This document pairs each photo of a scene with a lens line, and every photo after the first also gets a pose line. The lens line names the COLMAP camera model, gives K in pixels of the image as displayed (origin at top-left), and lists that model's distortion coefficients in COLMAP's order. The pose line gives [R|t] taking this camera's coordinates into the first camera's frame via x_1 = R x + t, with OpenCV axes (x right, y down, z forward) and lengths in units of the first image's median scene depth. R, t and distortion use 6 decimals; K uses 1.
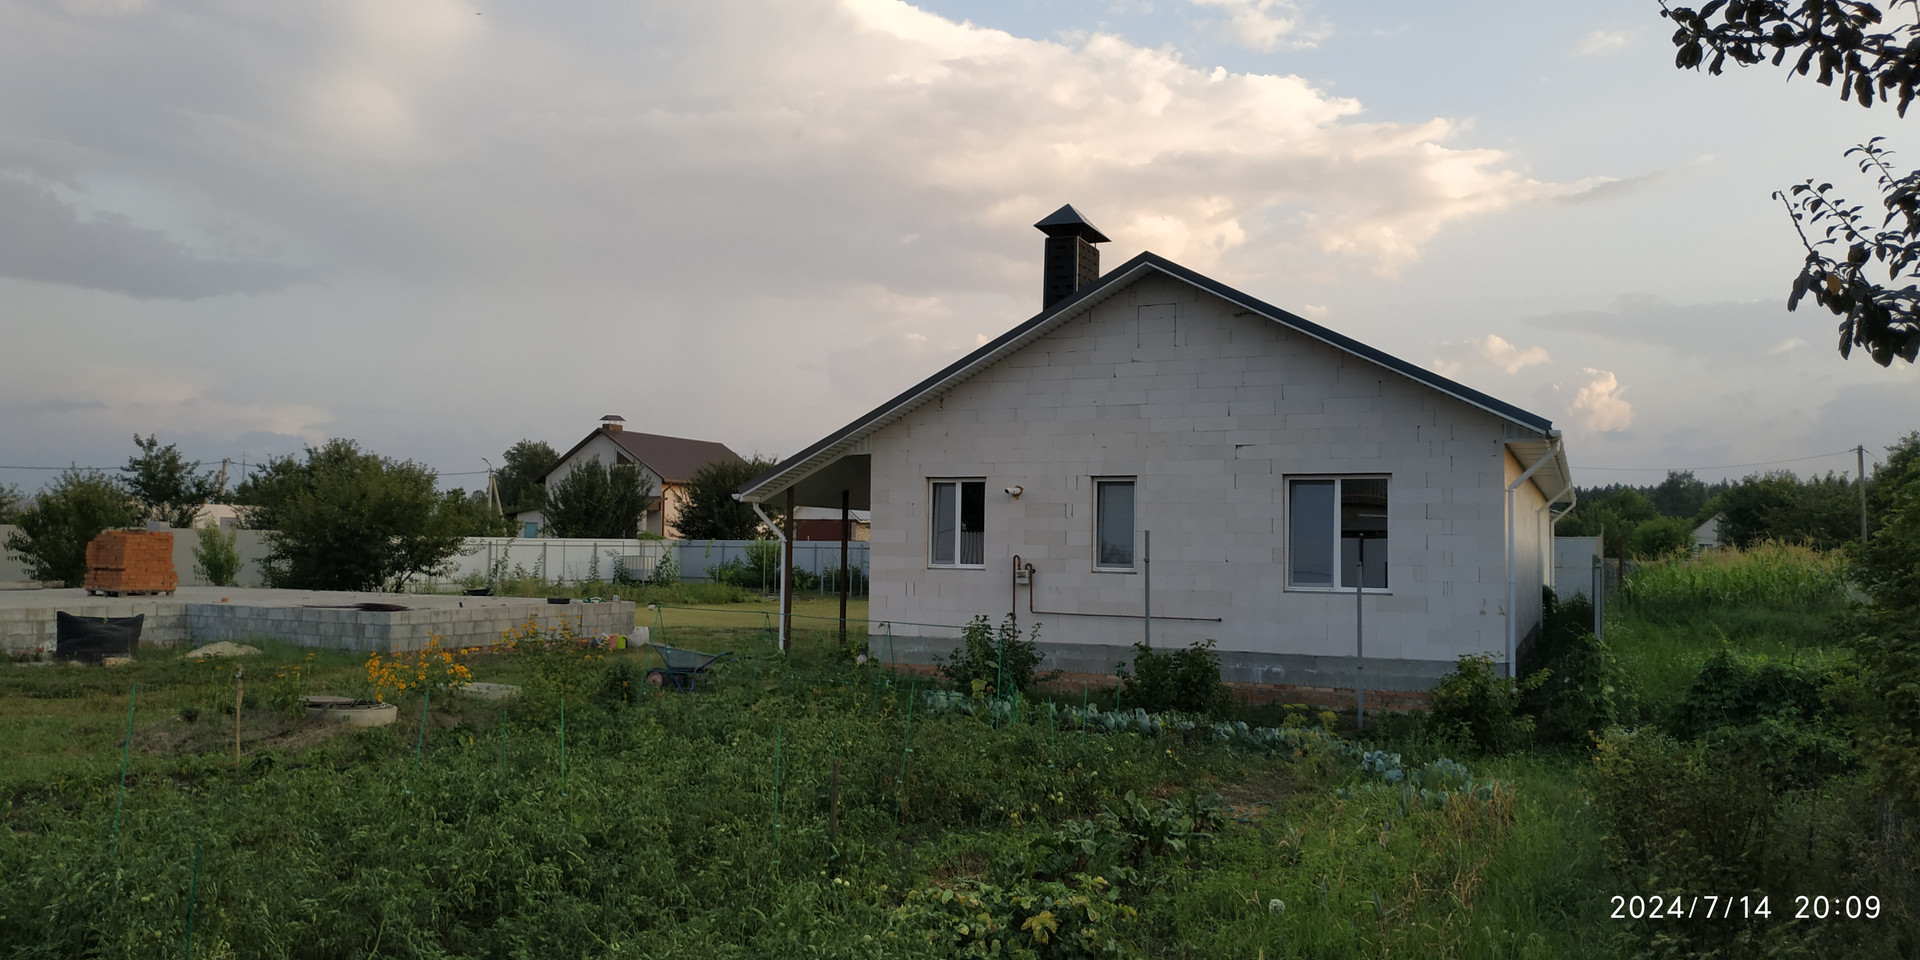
lens RADIAL K [[1386.8, 0, 964.8], [0, 1386.8, 468.2], [0, 0, 1]] dist [0.048204, -0.086414]
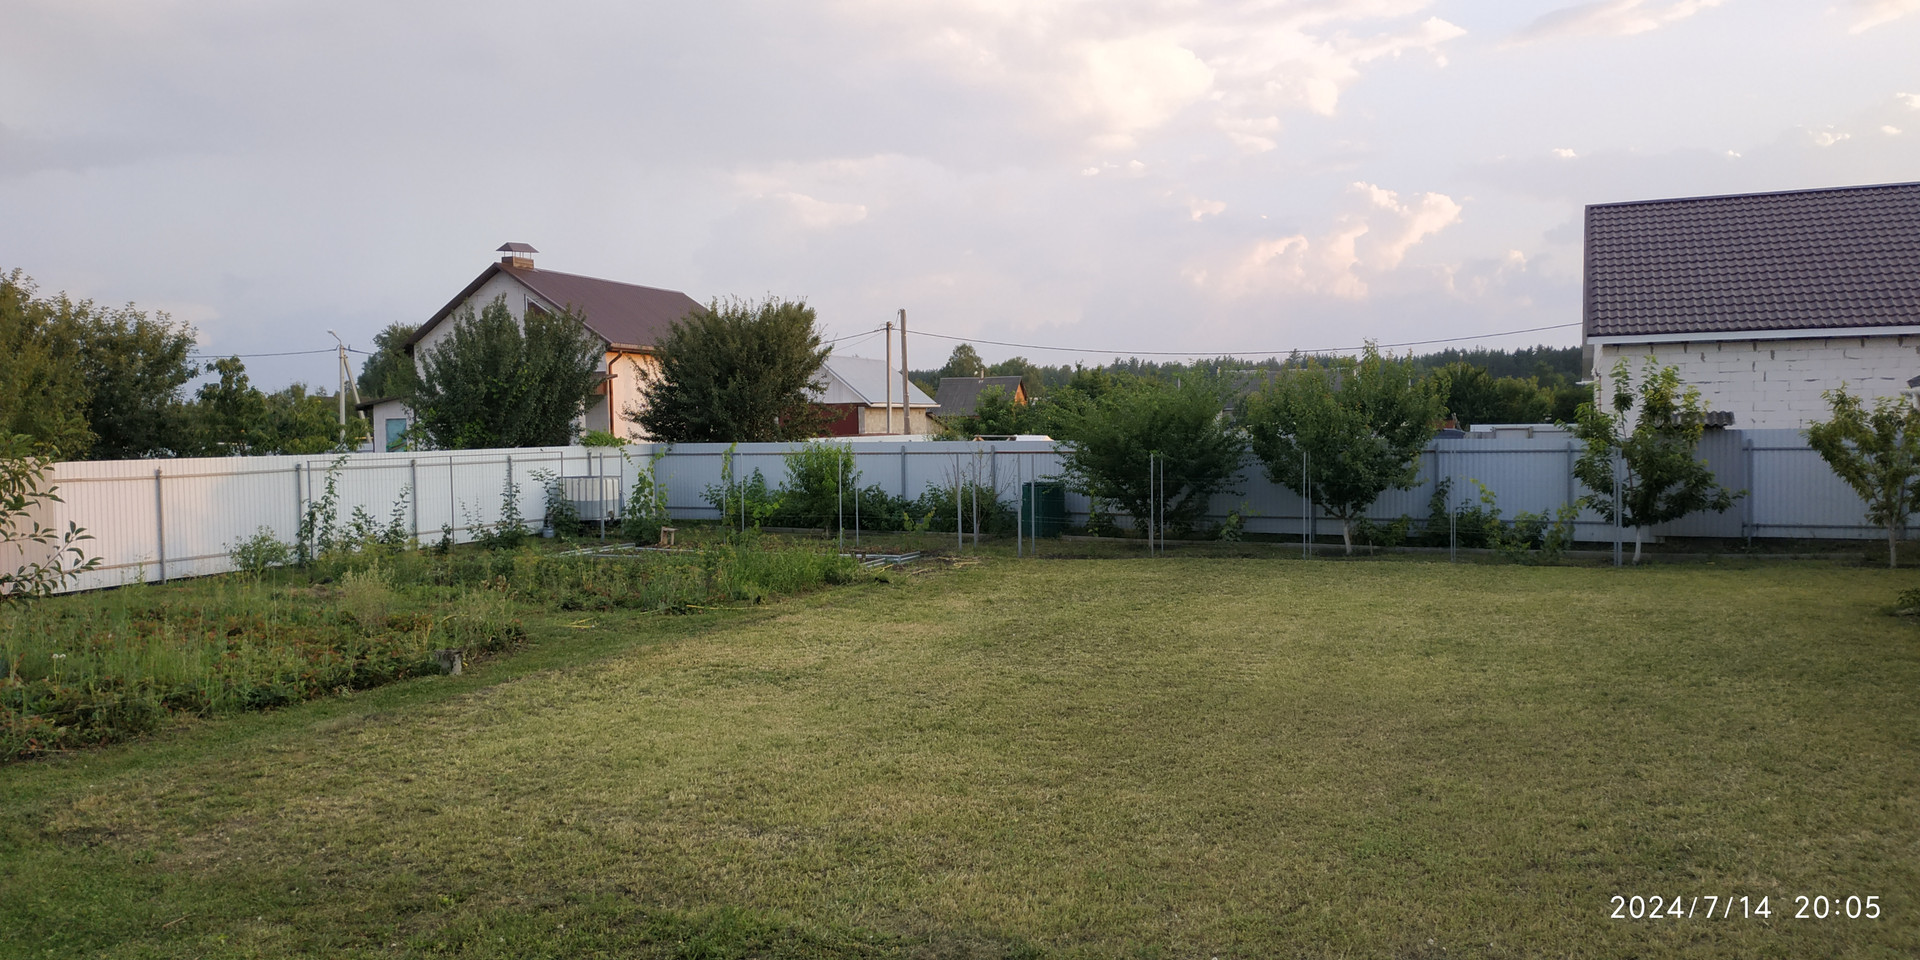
lens RADIAL K [[1386.8, 0, 957.1], [0, 1386.8, 485.3], [0, 0, 1]] dist [0.048204, -0.086414]
pose [[0.997249, -0.029731, 0.067903, -0.117437], [0.022870, 0.994759, 0.099661, 0.013401], [-0.070510, -0.097834, 0.992702, 0.408637]]
